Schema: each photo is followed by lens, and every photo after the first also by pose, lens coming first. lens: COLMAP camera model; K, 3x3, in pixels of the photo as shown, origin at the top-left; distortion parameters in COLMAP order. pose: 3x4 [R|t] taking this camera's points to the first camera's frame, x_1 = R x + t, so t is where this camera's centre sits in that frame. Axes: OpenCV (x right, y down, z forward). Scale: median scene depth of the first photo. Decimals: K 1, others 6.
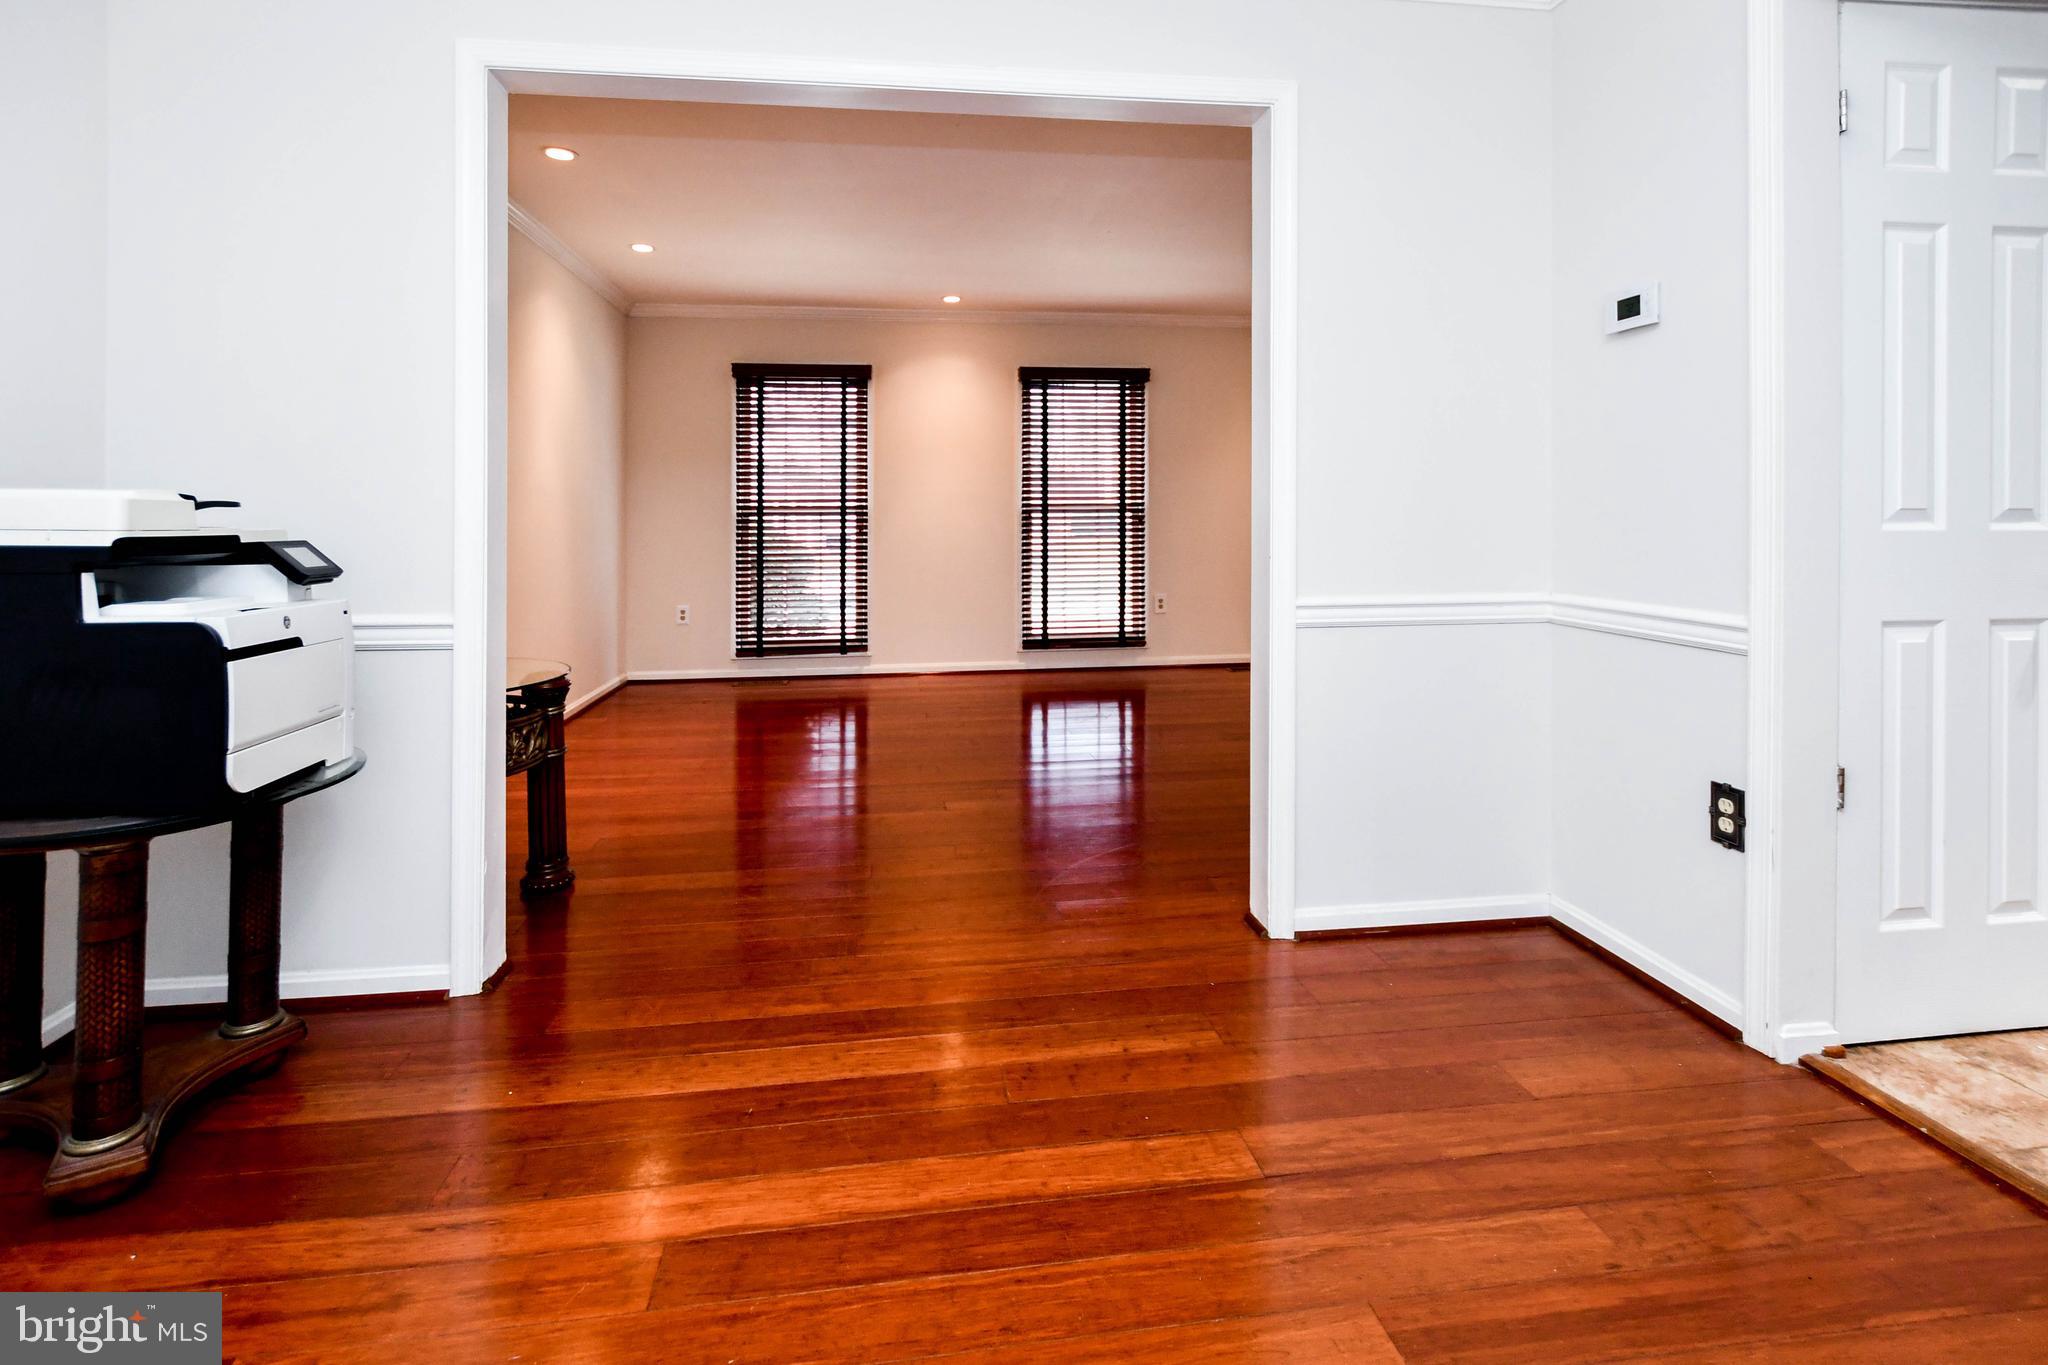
lens RADIAL K [[950.4, 0, 1055.6], [0, 950.4, 522.2], [0, 0, 1]] dist [-0.001739, 0.000385]
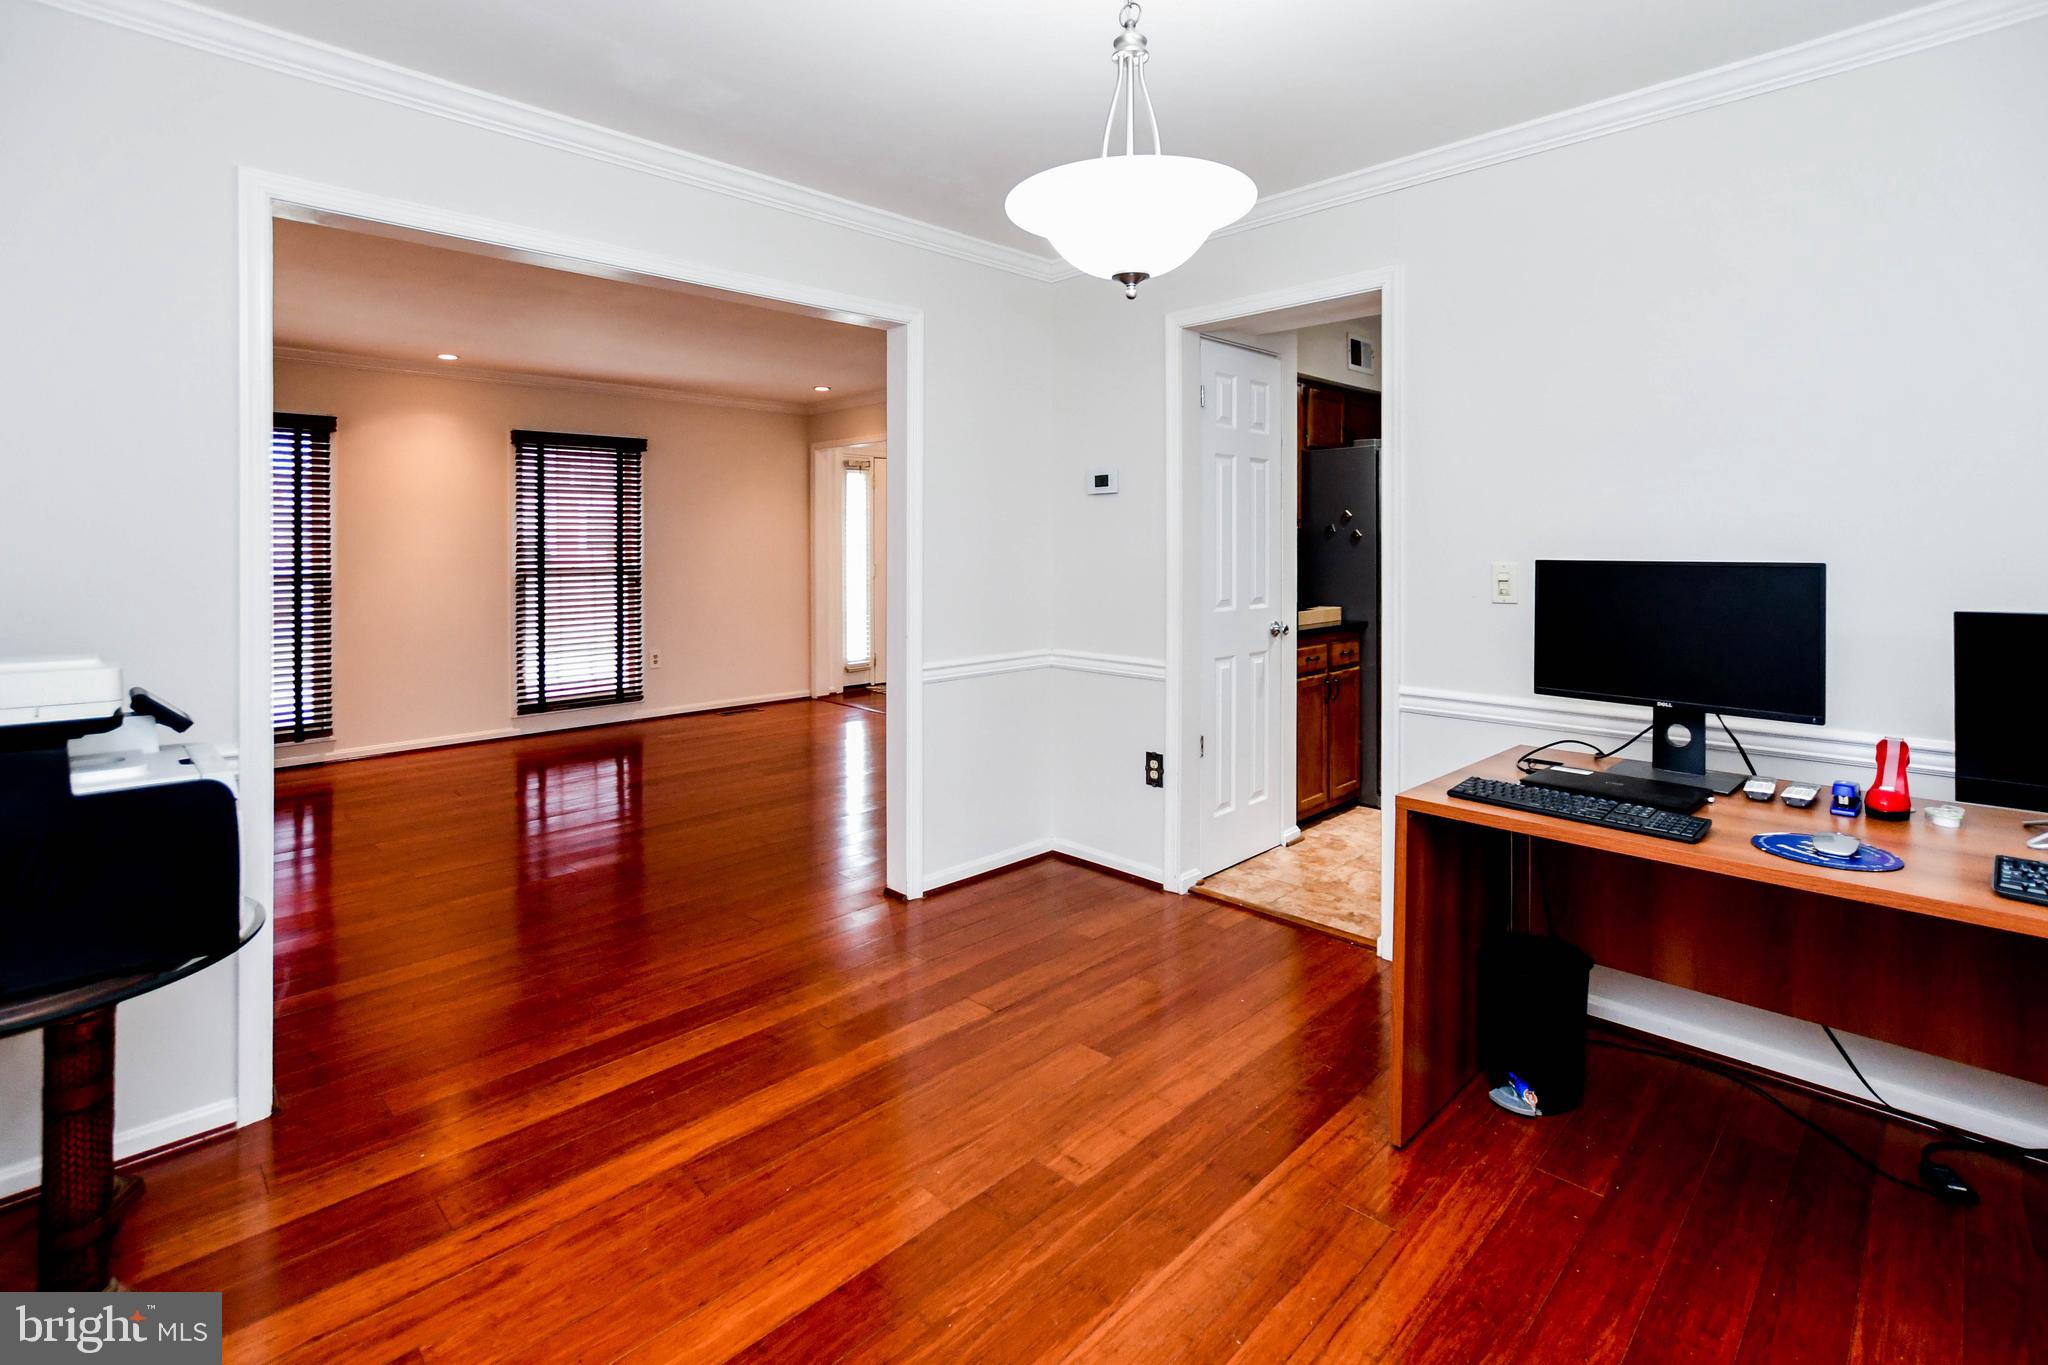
lens RADIAL K [[965.3, 0, 1023.2], [0, 965.3, 548.5], [0, 0, 1]] dist [-0.001947, -0.000428]
pose [[0.793219, 0.000498, 0.608936, -0.559986], [-0.002677, 0.999993, 0.002669, -0.108399], [-0.608931, -0.003747, 0.793214, -0.287478]]
